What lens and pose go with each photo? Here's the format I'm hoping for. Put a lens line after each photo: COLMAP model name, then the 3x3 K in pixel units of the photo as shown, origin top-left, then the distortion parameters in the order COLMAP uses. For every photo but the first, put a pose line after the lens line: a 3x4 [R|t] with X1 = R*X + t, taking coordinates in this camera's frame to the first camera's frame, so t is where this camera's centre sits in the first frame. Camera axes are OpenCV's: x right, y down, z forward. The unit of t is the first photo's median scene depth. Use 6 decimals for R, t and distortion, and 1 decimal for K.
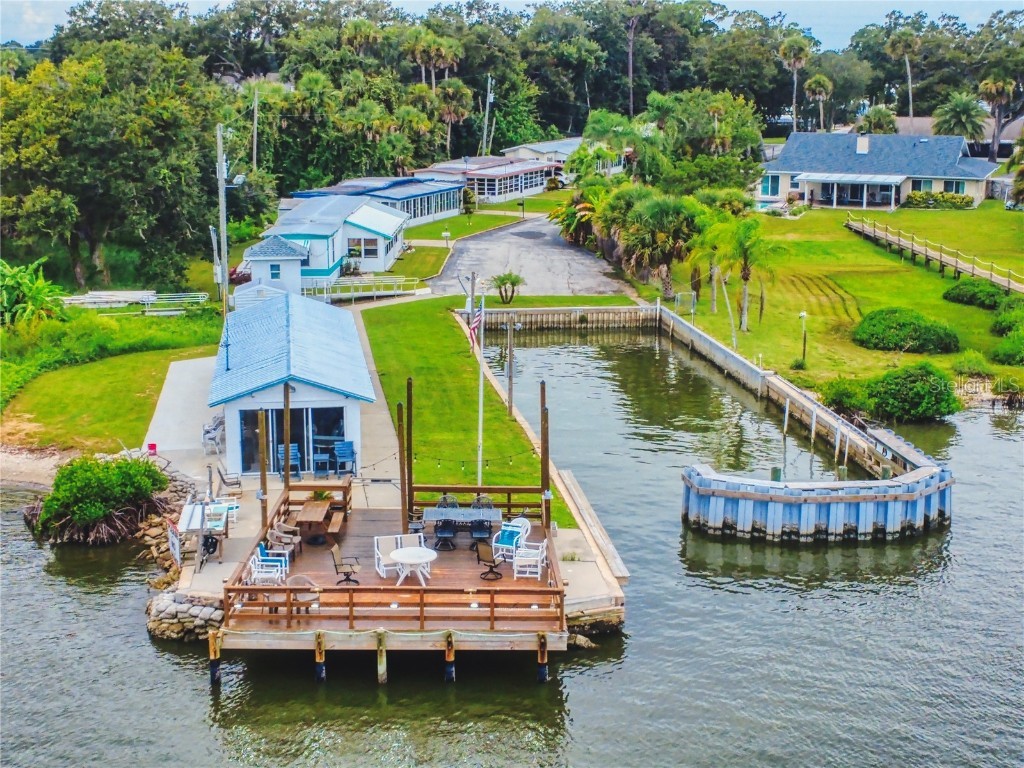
lens RADIAL K [[1330.4, 0, 512.2], [0, 1330.4, 384.5], [0, 0, 1]] dist [-0.007756, 0.000000]
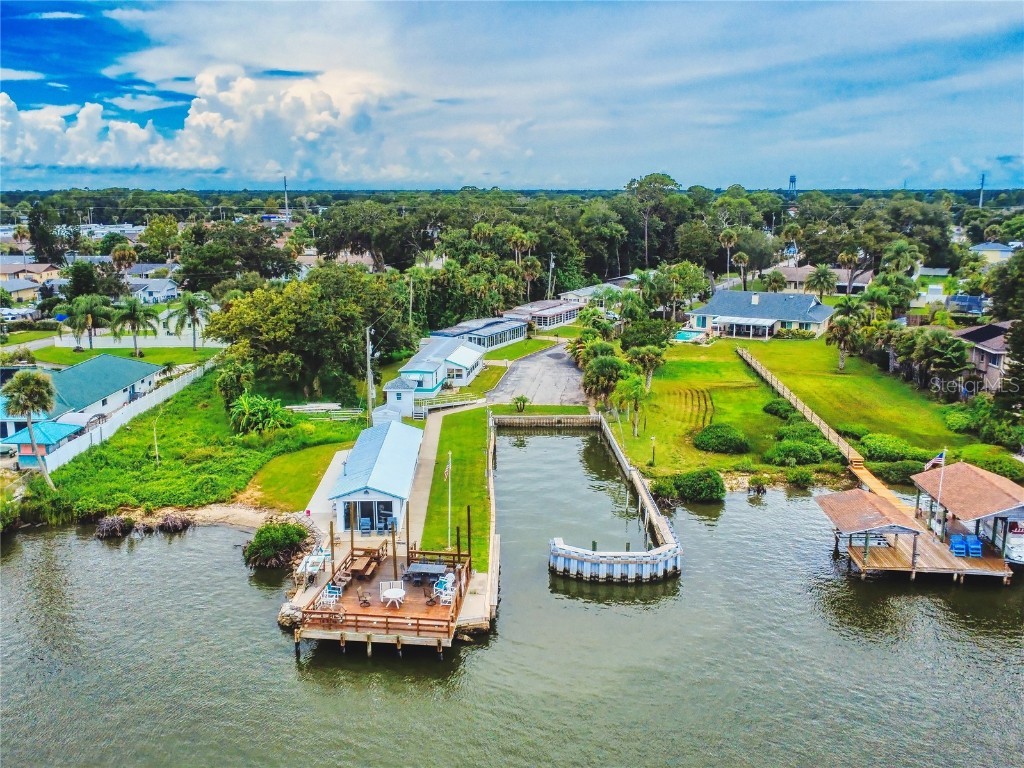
lens RADIAL K [[774.4, 0, 511.4], [0, 774.4, 383.4], [0, 0, 1]] dist [0.004112, -0.006821]
pose [[0.993455, 0.018304, -0.112750, 0.113702], [-0.020031, 0.999698, -0.014205, -0.090604], [0.112456, 0.016371, 0.993522, -0.113435]]
